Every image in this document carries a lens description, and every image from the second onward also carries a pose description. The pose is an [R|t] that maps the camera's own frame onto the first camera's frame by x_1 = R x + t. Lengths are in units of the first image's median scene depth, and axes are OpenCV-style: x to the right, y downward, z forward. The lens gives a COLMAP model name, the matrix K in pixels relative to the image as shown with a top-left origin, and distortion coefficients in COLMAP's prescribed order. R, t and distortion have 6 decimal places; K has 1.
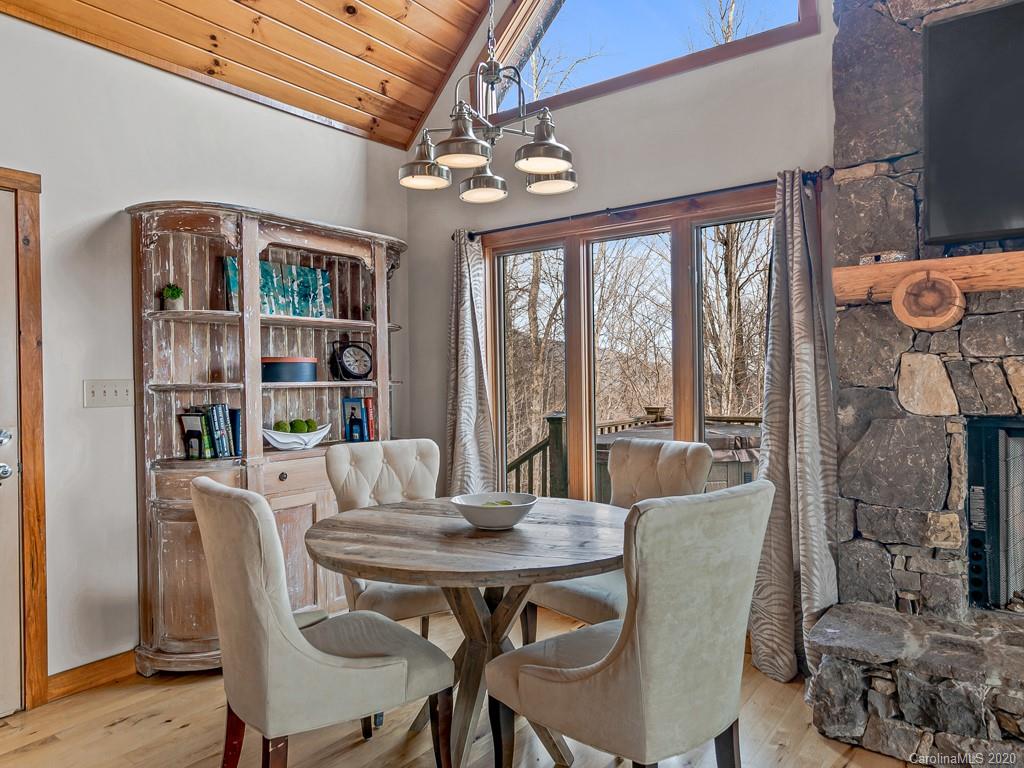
lens RADIAL K [[690.2, 0, 478.3], [0, 690.2, 381.7], [0, 0, 1]] dist [-0.003855, 0.000686]
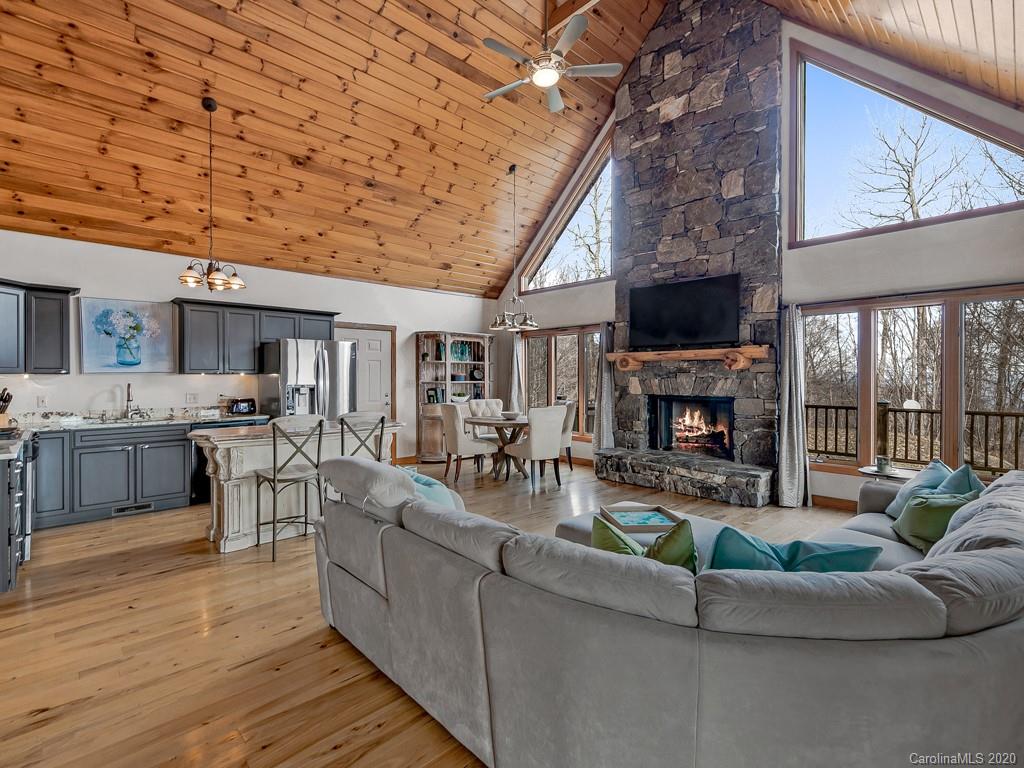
lens RADIAL K [[481.7, 0, 501.1], [0, 481.7, 381.1], [0, 0, 1]] dist [0.001413, 0.000086]
pose [[0.990617, 0.016188, -0.135706, 0.259287], [-0.015135, 0.999847, 0.008792, -0.025534], [0.135828, -0.006655, 0.990710, -1.338574]]
